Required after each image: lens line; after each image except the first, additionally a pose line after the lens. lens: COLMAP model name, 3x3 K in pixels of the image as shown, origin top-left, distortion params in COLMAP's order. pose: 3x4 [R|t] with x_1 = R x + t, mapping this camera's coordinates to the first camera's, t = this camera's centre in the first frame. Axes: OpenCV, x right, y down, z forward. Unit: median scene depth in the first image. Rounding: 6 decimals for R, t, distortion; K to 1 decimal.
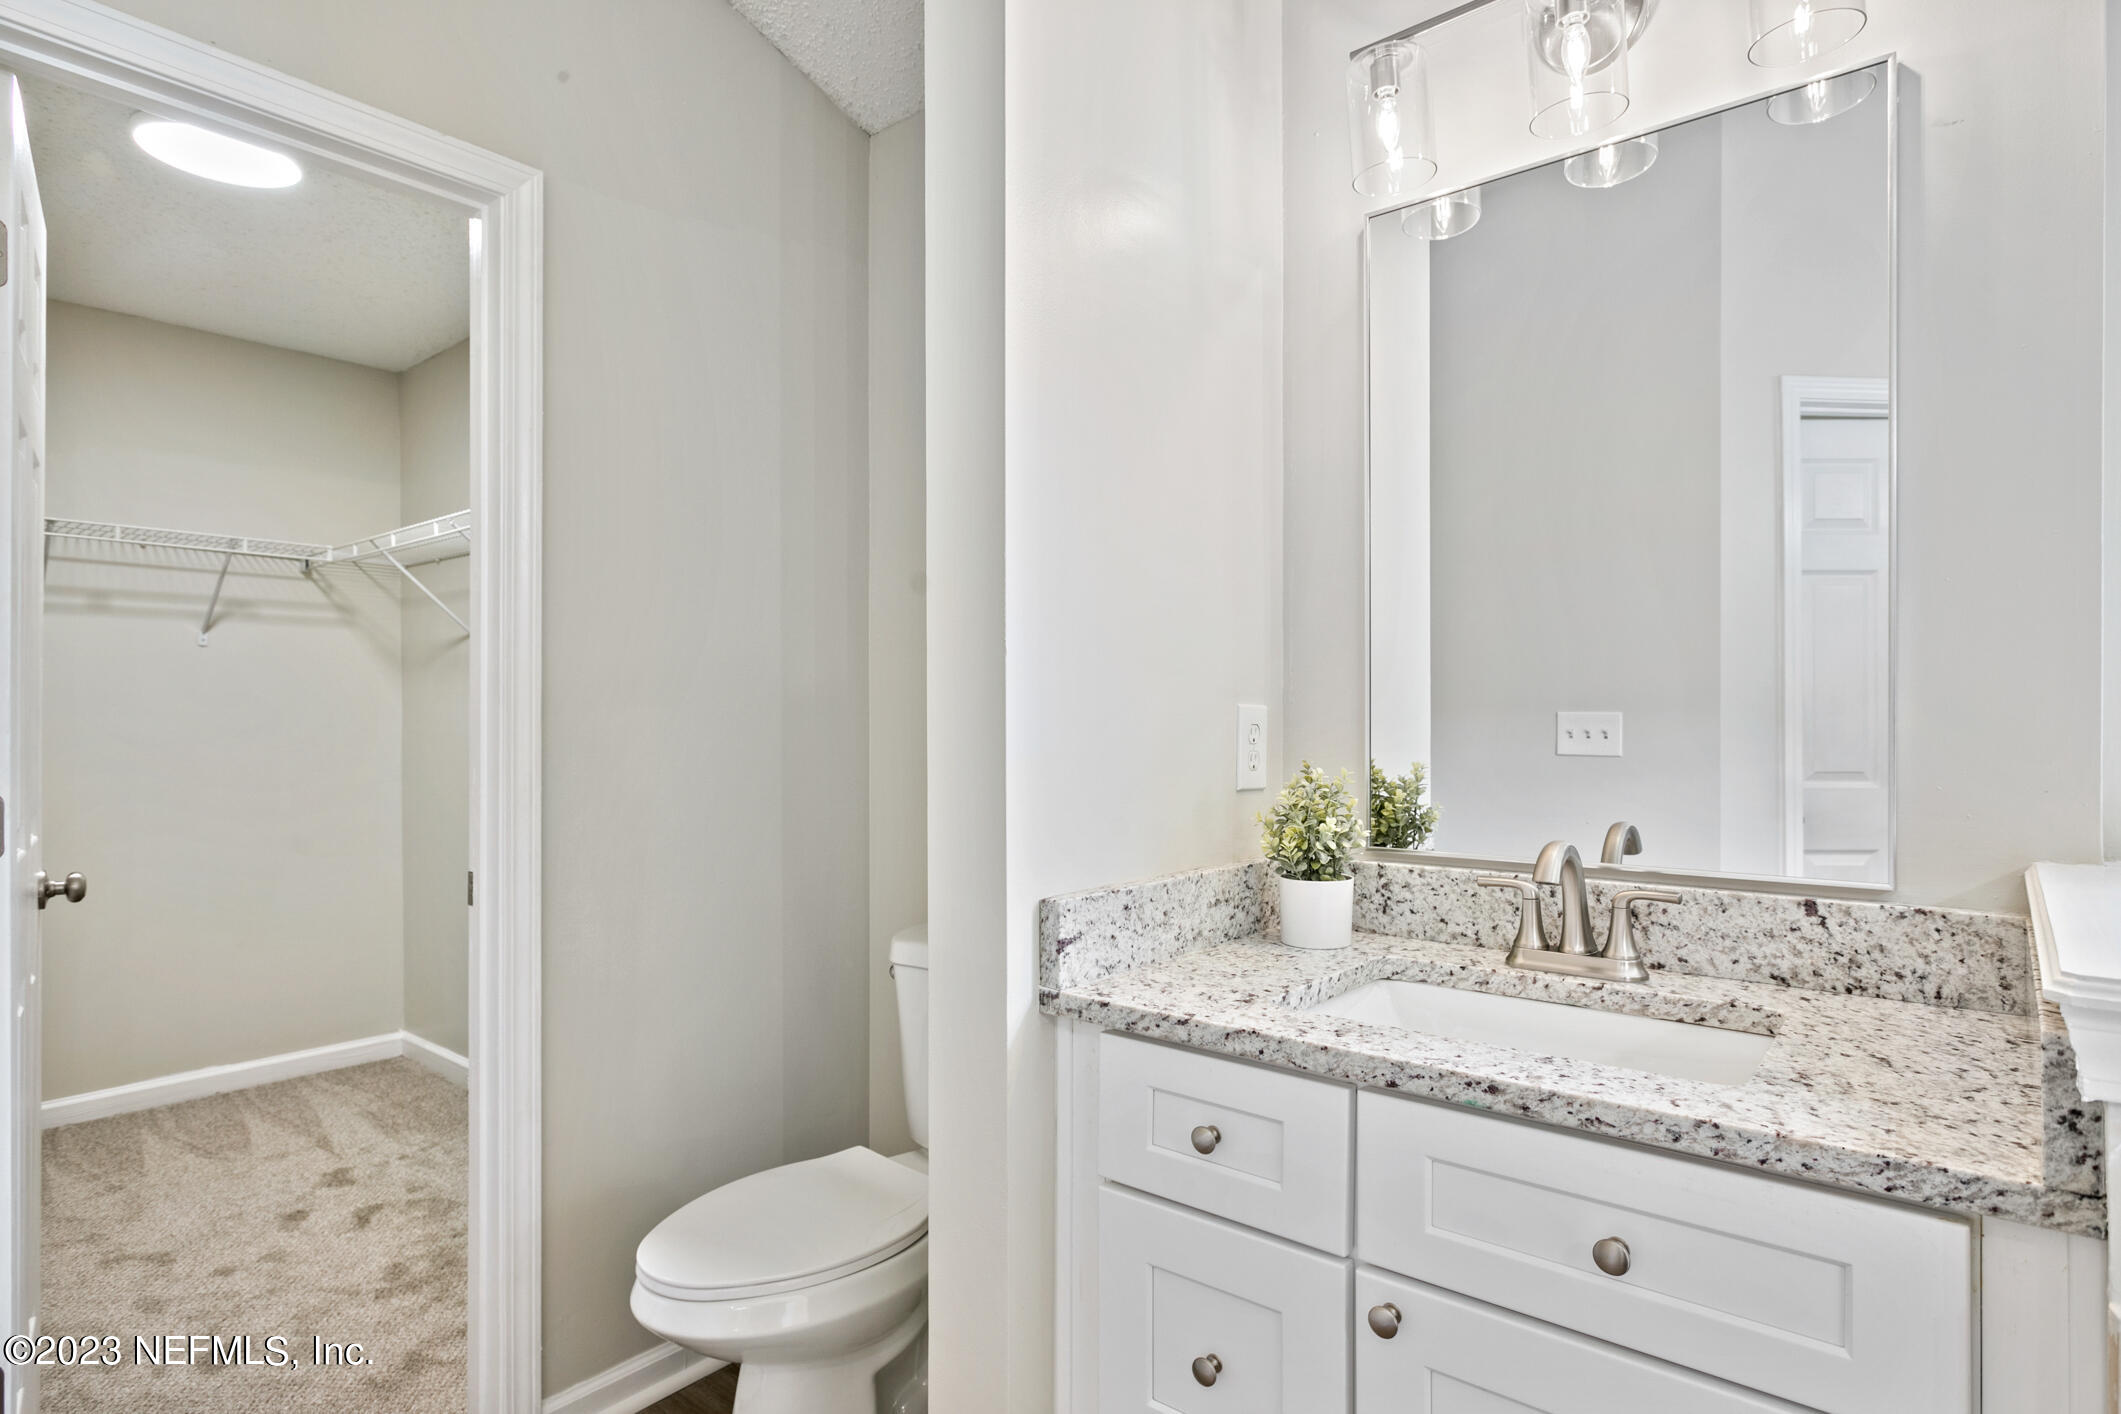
lens RADIAL K [[1083.7, 0, 1063.3], [0, 1083.7, 715.4], [0, 0, 1]] dist [-0.009751, 0.000959]
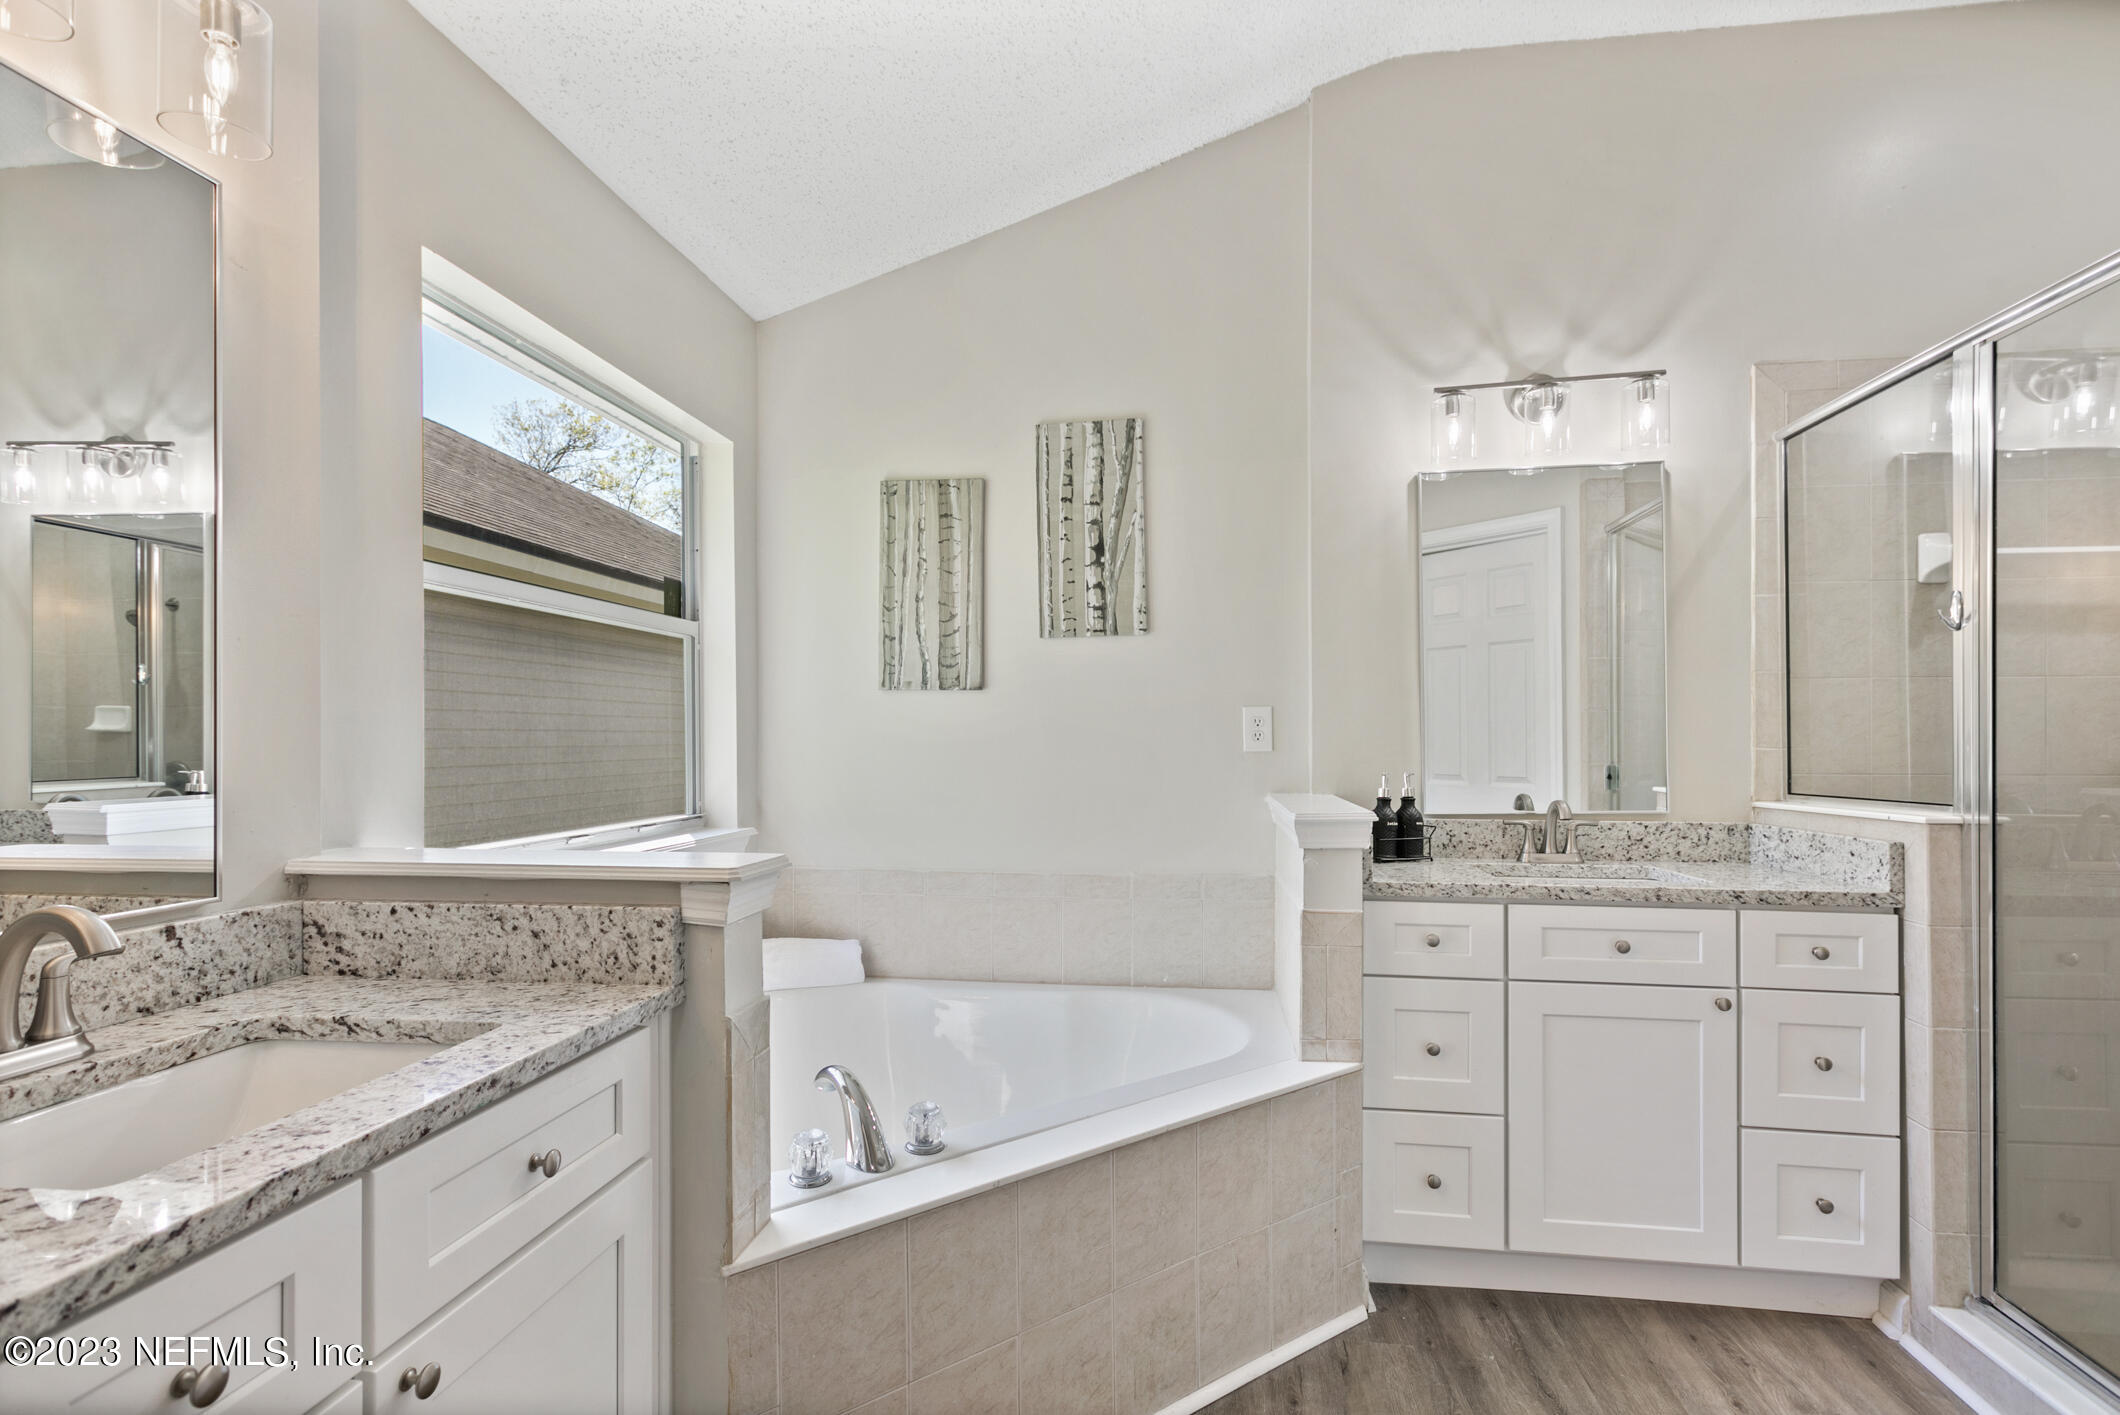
lens RADIAL K [[1008.4, 0, 1057.1], [0, 1008.4, 723.3], [0, 0, 1]] dist [0.001469, 0.003193]
pose [[-0.508790, 0.014054, 0.860776, -0.637710], [-0.004855, 0.999804, -0.019193, -0.013601], [-0.860877, -0.013944, -0.508622, 0.789674]]
